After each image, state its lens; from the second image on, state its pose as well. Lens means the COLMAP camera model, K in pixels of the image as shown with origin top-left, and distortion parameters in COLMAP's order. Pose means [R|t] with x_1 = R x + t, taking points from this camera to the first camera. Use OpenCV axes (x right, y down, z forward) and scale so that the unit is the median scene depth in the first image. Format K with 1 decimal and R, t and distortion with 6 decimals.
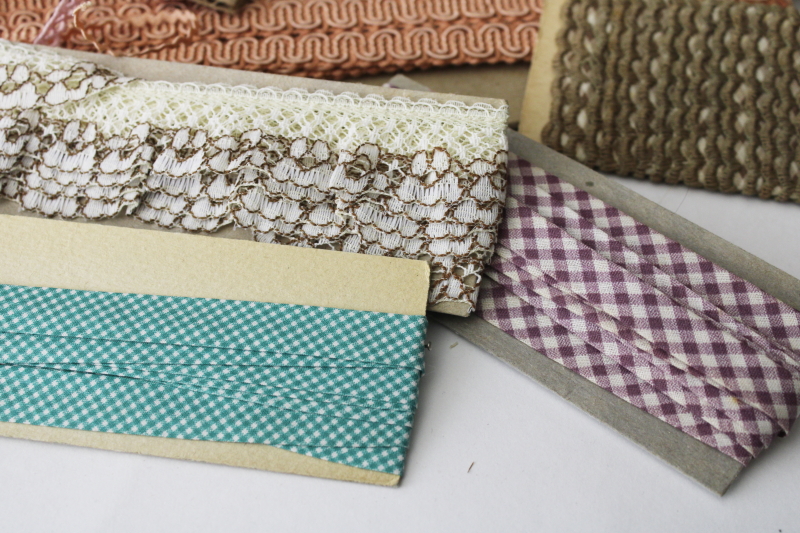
lens RADIAL K [[1162.5, 0, 406.6], [0, 1162.5, 261.5], [0, 0, 1]] dist [-0.041192, 0.000000]
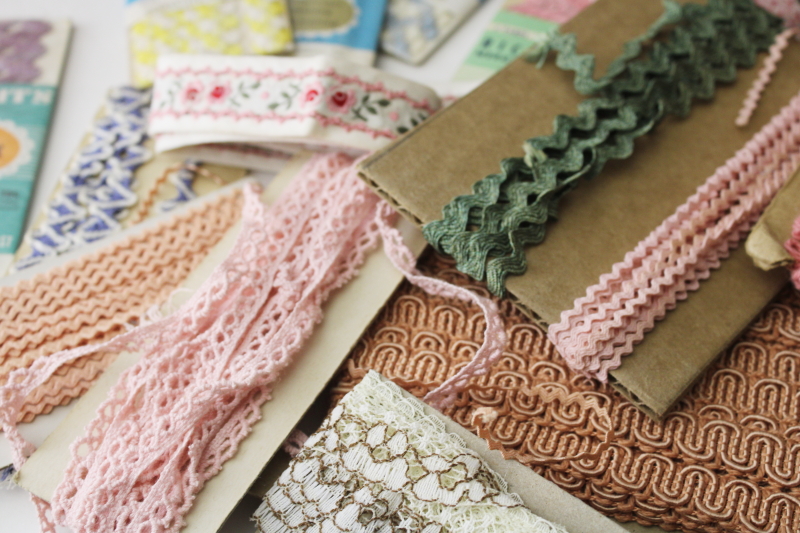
lens RADIAL K [[1162.5, 0, 404.7], [0, 1162.5, 263.2], [0, 0, 1]] dist [-0.041192, 0.000000]
pose [[0.898699, 0.313727, -0.306456, -0.107772], [-0.319317, 0.947069, 0.033124, -0.340486], [0.300627, 0.068088, 0.951308, 0.162238]]
